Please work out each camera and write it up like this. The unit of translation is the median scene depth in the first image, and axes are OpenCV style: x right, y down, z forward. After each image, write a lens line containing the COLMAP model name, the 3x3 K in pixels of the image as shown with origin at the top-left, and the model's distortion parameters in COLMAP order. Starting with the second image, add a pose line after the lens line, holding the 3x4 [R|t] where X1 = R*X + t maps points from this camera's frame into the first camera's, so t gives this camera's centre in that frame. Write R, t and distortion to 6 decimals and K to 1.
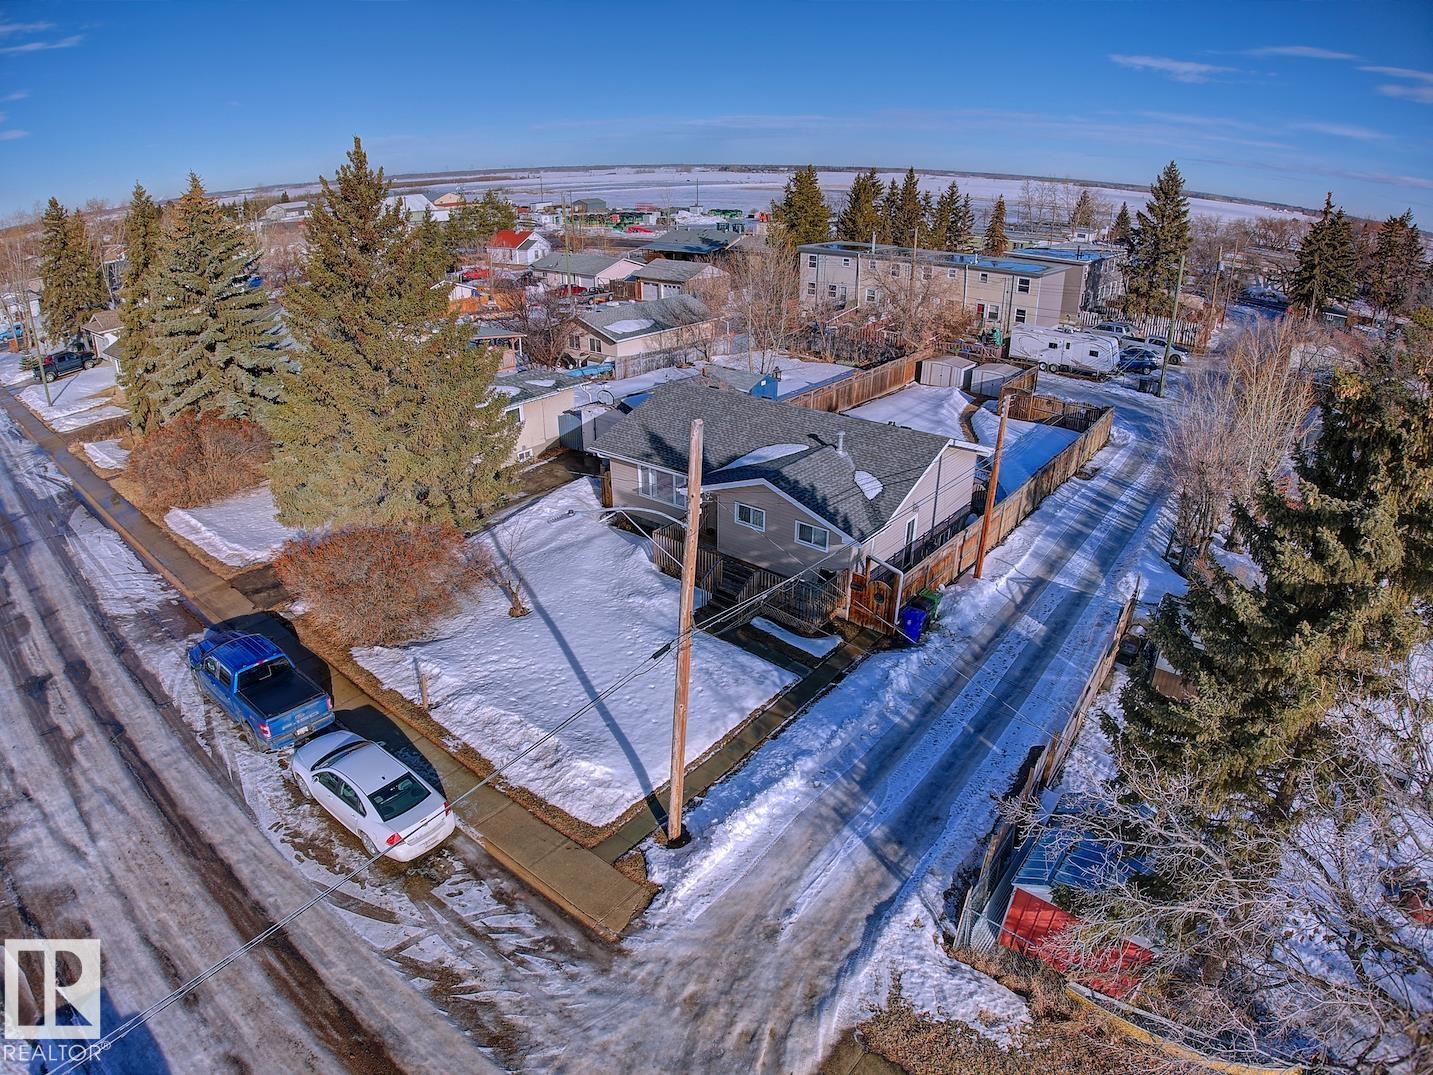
lens RADIAL K [[831.7, 0, 713.4], [0, 831.7, 537.3], [0, 0, 1]] dist [-0.167761, 0.010478]
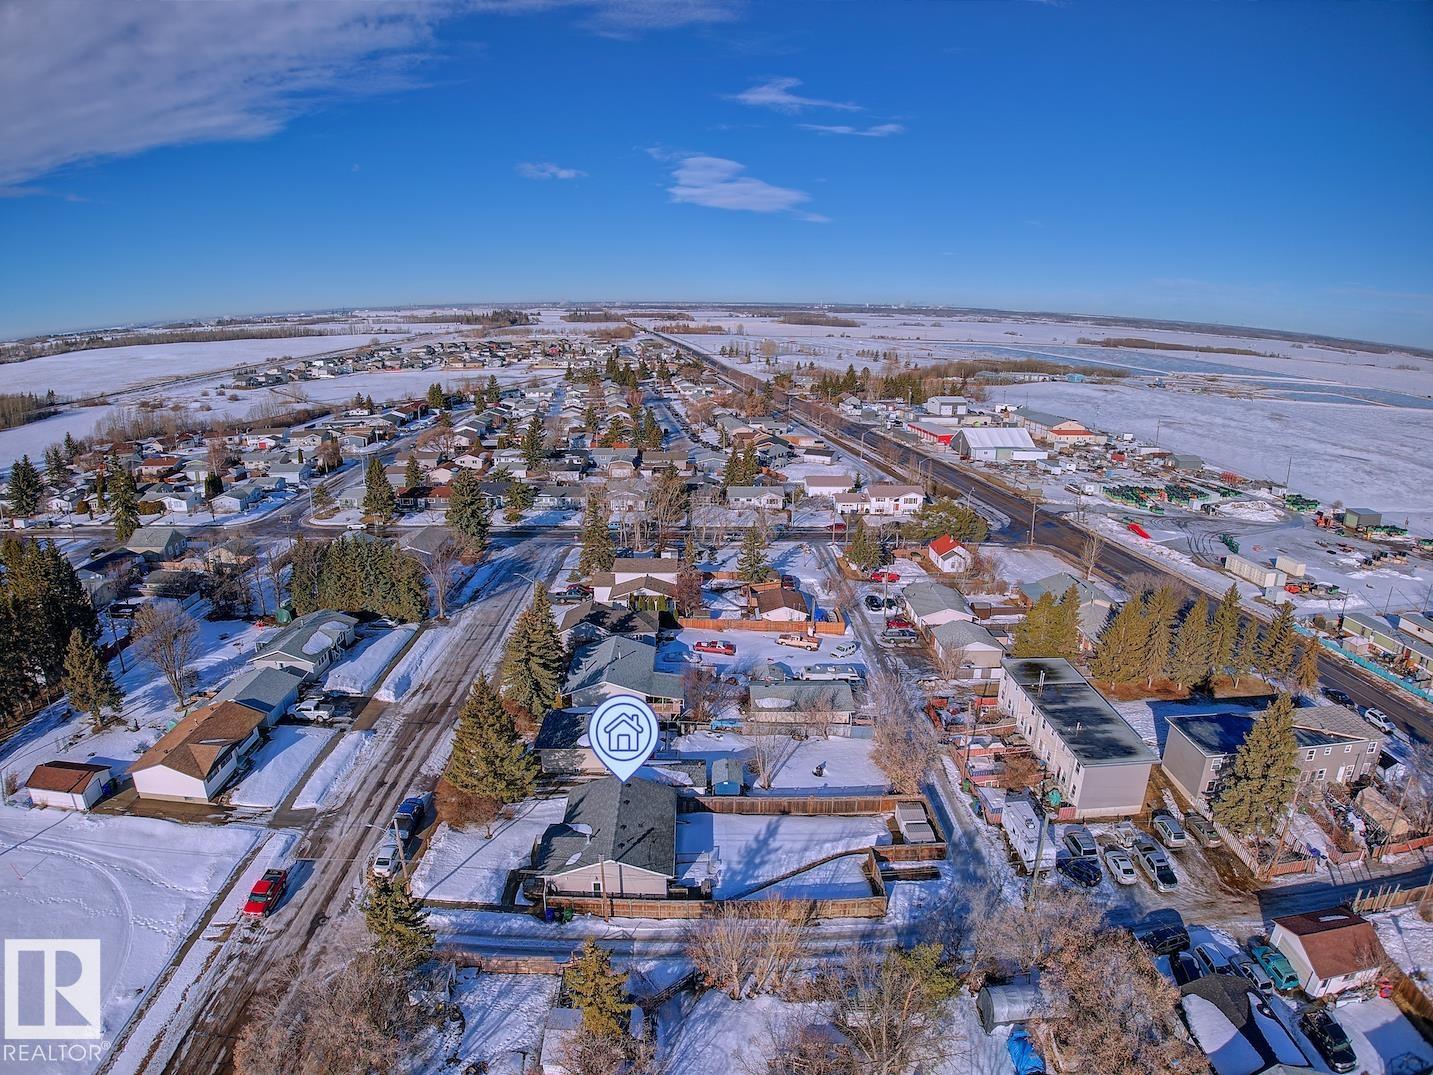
lens RADIAL K [[831.7, 0, 709.8], [0, 831.7, 543.0], [0, 0, 1]] dist [-0.167761, 0.010478]
pose [[0.635193, 0.225566, -0.738681, 2.333855], [-0.330178, 0.943909, 0.004314, -1.275574], [0.698220, 0.241156, 0.674042, -0.671048]]
